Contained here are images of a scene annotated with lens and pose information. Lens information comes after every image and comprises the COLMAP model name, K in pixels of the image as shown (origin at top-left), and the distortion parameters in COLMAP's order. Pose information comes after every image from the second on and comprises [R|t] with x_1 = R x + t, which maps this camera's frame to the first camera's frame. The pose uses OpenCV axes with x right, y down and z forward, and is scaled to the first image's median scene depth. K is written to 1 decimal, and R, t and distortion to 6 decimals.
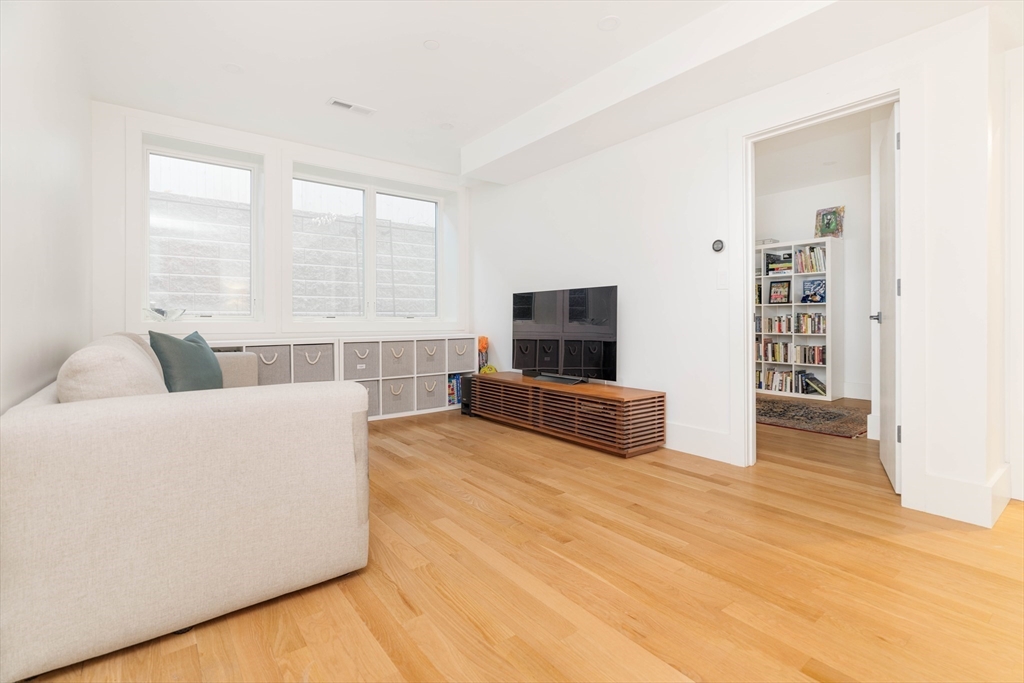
lens RADIAL K [[470.9, 0, 512.7], [0, 470.9, 321.3], [0, 0, 1]] dist [0.003728, 0.001349]
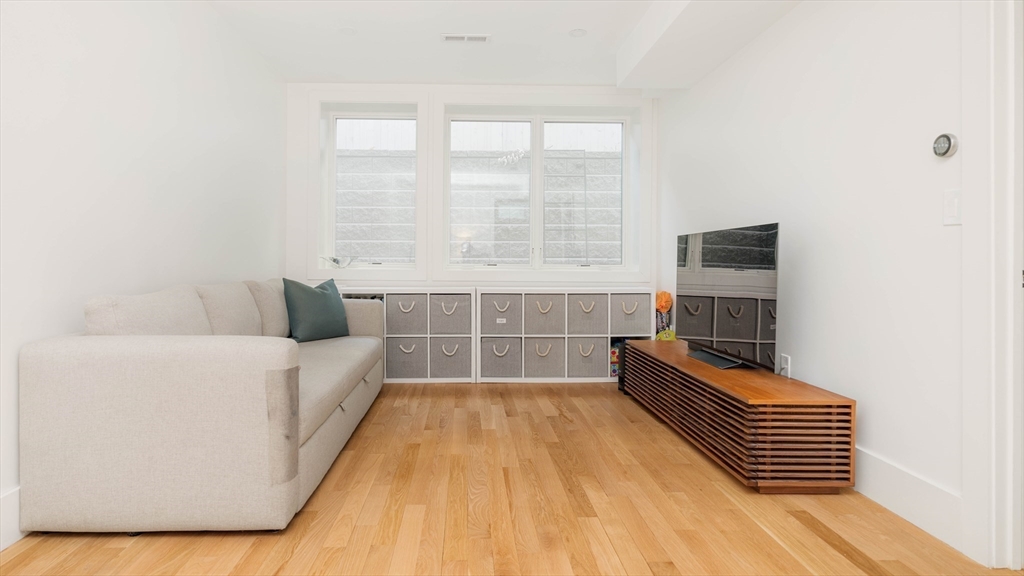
lens RADIAL K [[561.1, 0, 495.6], [0, 561.1, 261.7], [0, 0, 1]] dist [-0.000080, -0.000569]
pose [[0.808912, 0.006544, -0.587894, 0.393934], [-0.008840, 0.999960, -0.001032, -0.020099], [0.587864, 0.006031, 0.808937, 0.170955]]
